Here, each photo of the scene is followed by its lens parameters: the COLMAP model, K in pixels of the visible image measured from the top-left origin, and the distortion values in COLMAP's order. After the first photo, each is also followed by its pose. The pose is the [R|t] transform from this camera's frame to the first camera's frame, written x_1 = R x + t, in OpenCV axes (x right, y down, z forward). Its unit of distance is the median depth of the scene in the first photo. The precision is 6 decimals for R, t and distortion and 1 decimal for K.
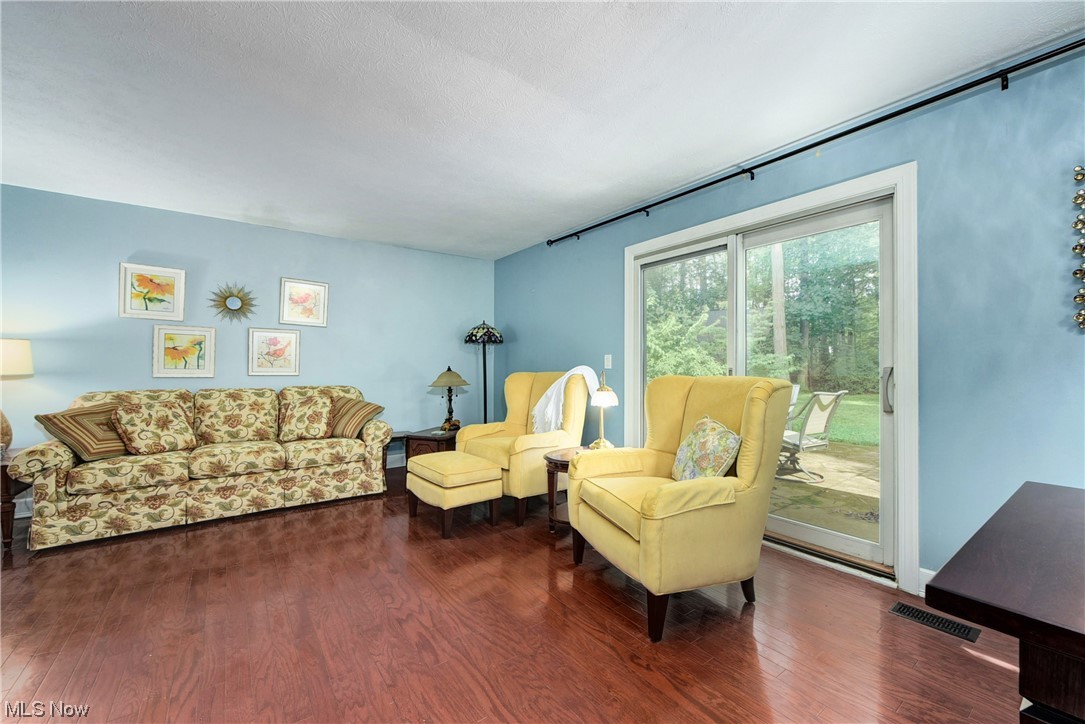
lens RADIAL K [[434.0, 0, 543.9], [0, 434.0, 365.8], [0, 0, 1]] dist [-0.014332, 0.002515]
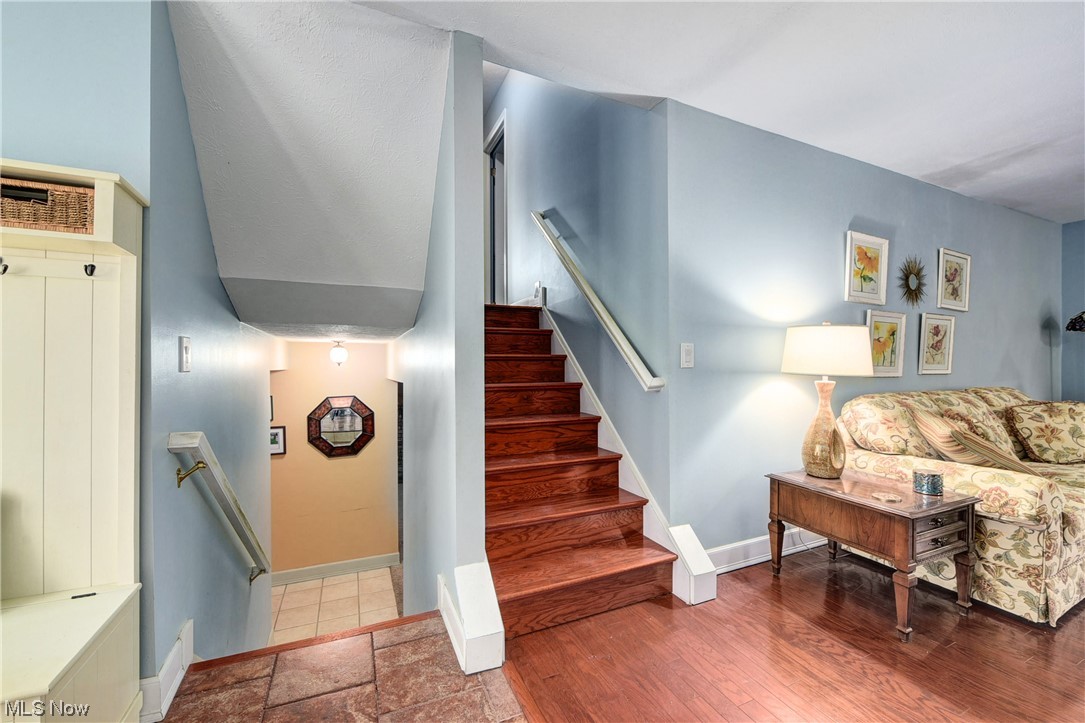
lens RADIAL K [[434.0, 0, 543.9], [0, 434.0, 365.3], [0, 0, 1]] dist [-0.014332, 0.002515]
pose [[0.977901, -0.006379, -0.208973, -1.344626], [0.007529, 0.999961, 0.004708, -0.002675], [0.208935, -0.006177, 0.977910, 0.104084]]
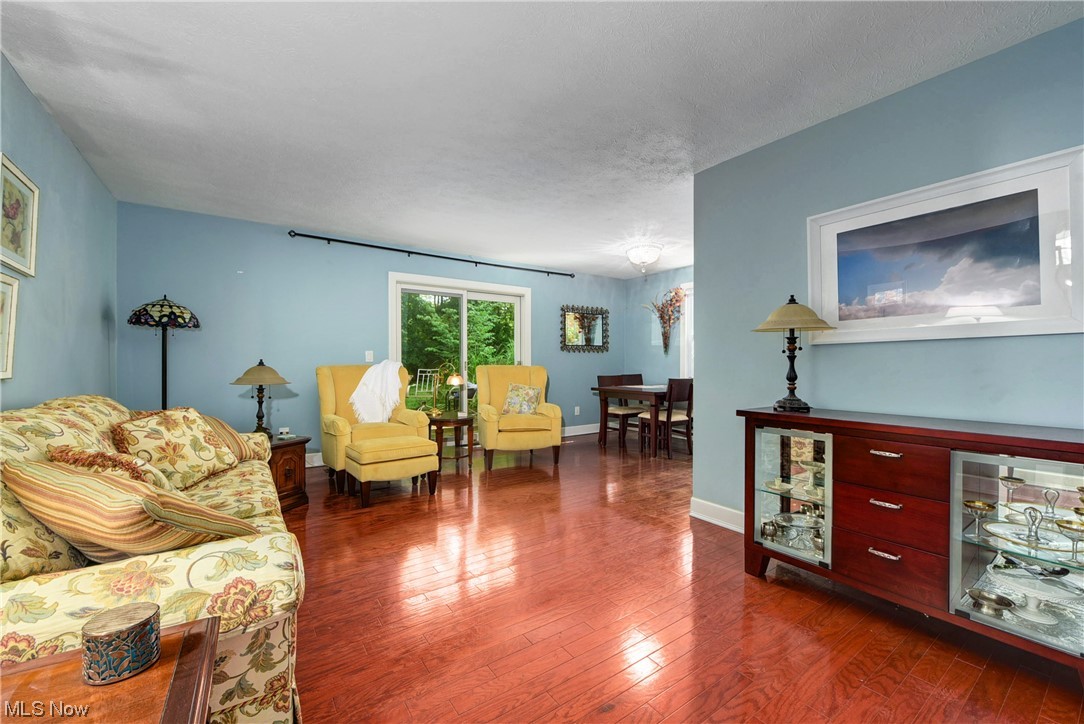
lens RADIAL K [[433.6, 0, 543.4], [0, 433.6, 365.8], [0, 0, 1]] dist [-0.014332, 0.002515]
pose [[0.013895, -0.011681, 0.999835, -1.201682], [-0.004687, 0.999920, 0.011747, 0.001632], [-0.999892, -0.004849, 0.013840, 0.522824]]
